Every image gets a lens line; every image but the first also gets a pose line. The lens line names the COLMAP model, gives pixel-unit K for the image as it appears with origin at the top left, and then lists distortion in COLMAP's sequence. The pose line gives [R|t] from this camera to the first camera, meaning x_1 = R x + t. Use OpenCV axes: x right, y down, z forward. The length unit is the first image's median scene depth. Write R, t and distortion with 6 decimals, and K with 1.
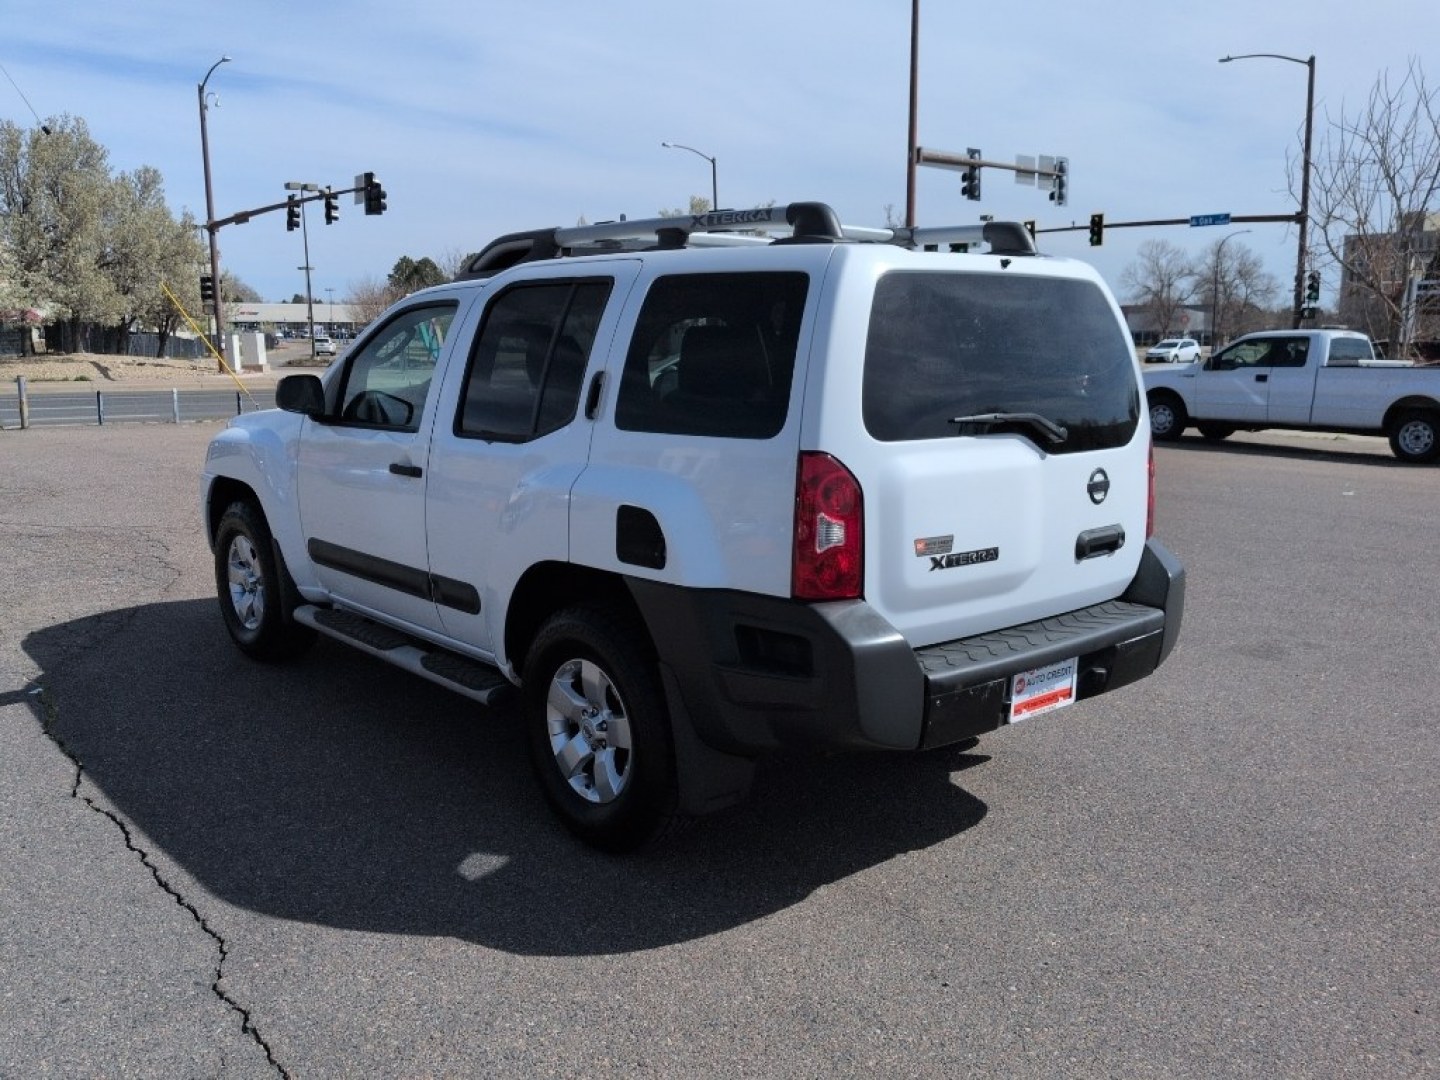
lens RADIAL K [[1216.9, 0, 720.6], [0, 1216.9, 536.5], [0, 0, 1]] dist [0.071910, -0.128162]
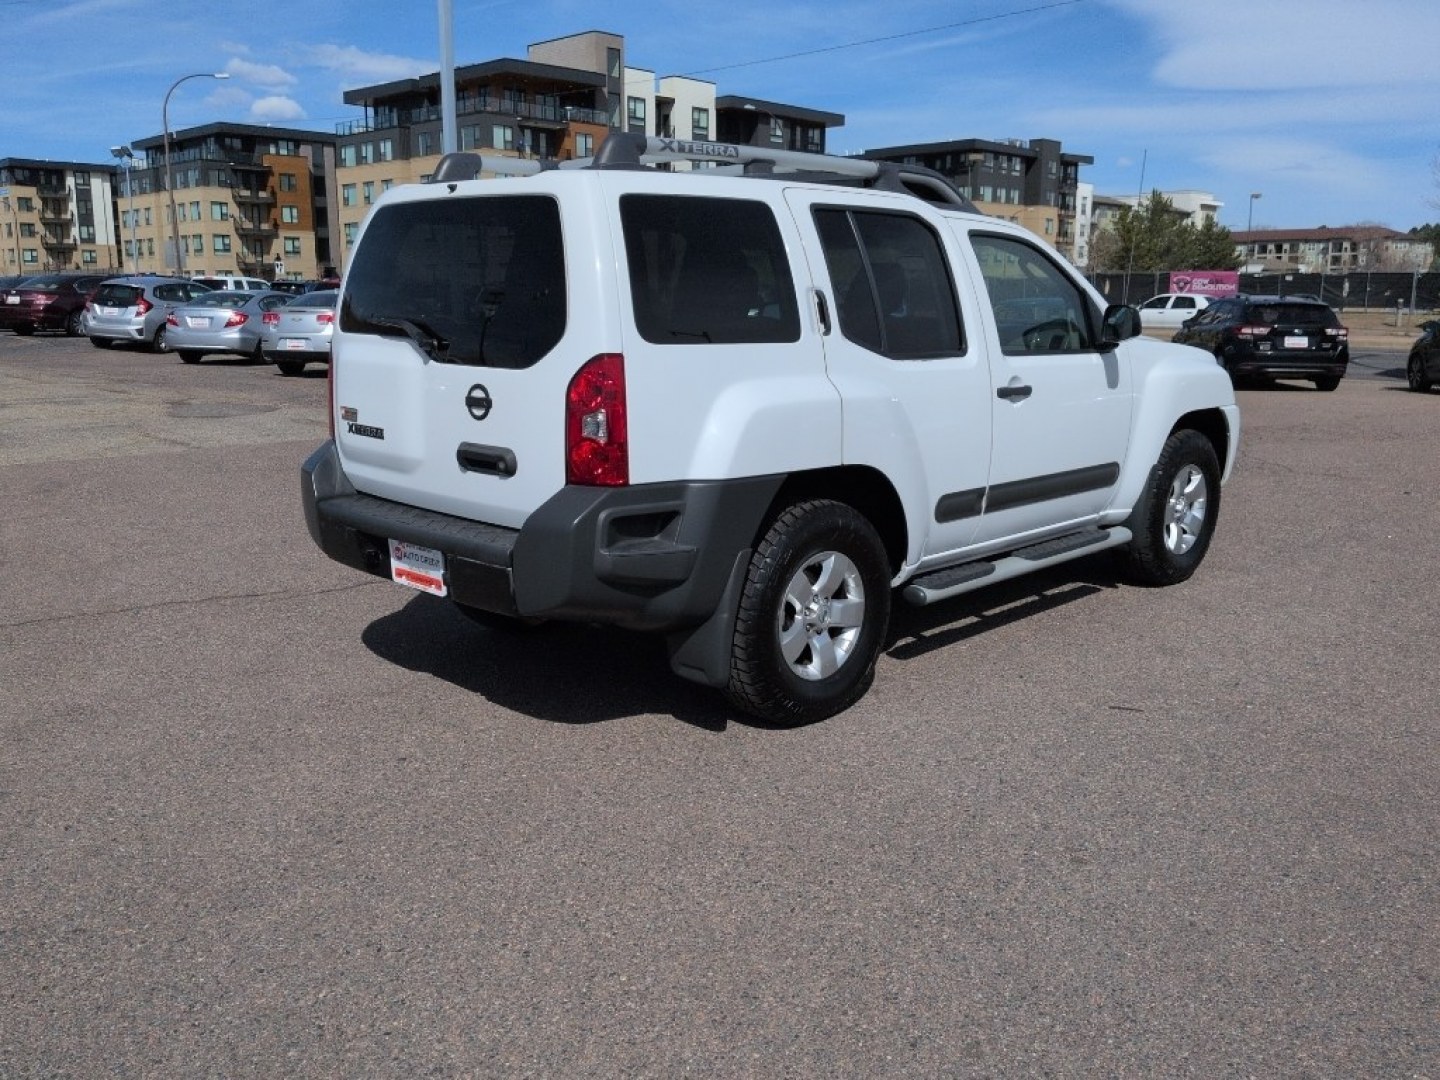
lens RADIAL K [[1216.9, 0, 728.3], [0, 1216.9, 542.0], [0, 0, 1]] dist [0.071910, -0.128162]
pose [[0.072363, 0.197764, -0.977575, 0.956976], [-0.168220, 0.968523, 0.183481, -0.106995], [0.983090, 0.151171, 0.103353, 0.800262]]
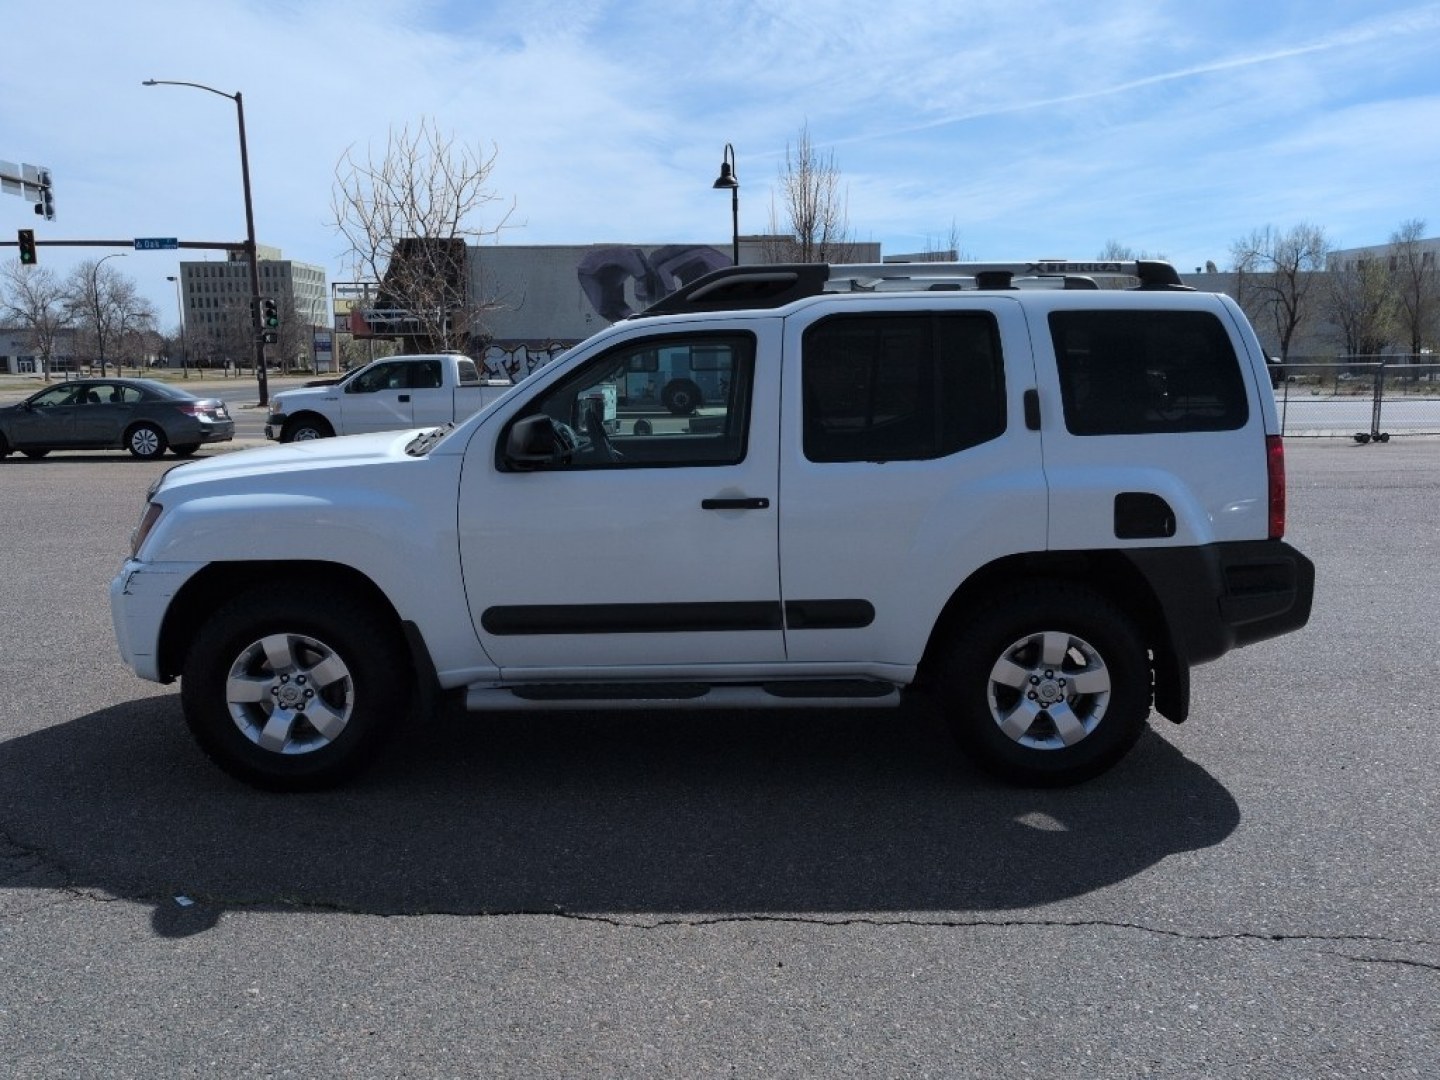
lens RADIAL K [[1216.9, 0, 729.1], [0, 1216.9, 535.6], [0, 0, 1]] dist [0.071910, -0.128162]
pose [[0.641022, -0.122228, 0.757727, -0.868578], [0.137369, 0.989568, 0.043414, -0.062013], [-0.755129, 0.076259, 0.651126, 0.322439]]
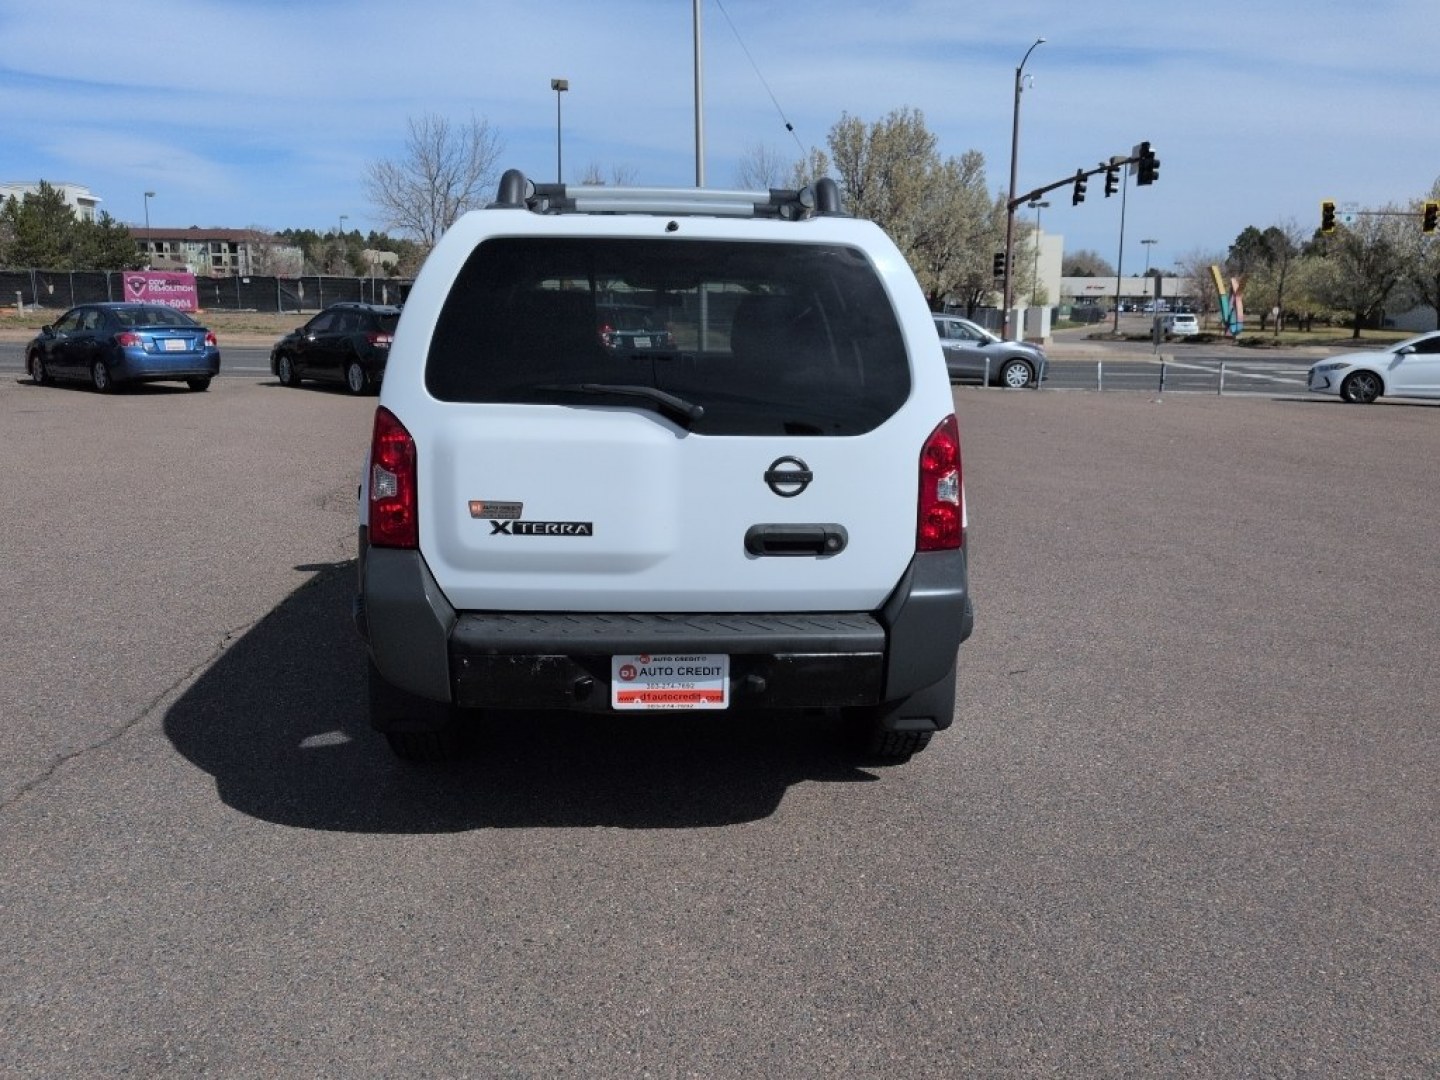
lens RADIAL K [[1216.9, 0, 718.4], [0, 1216.9, 537.7], [0, 0, 1]] dist [0.071910, -0.128162]
pose [[0.788690, 0.125115, -0.601926, 0.578237], [-0.112324, 0.991918, 0.059001, -0.031153], [0.604443, 0.021077, 0.796369, 0.190467]]
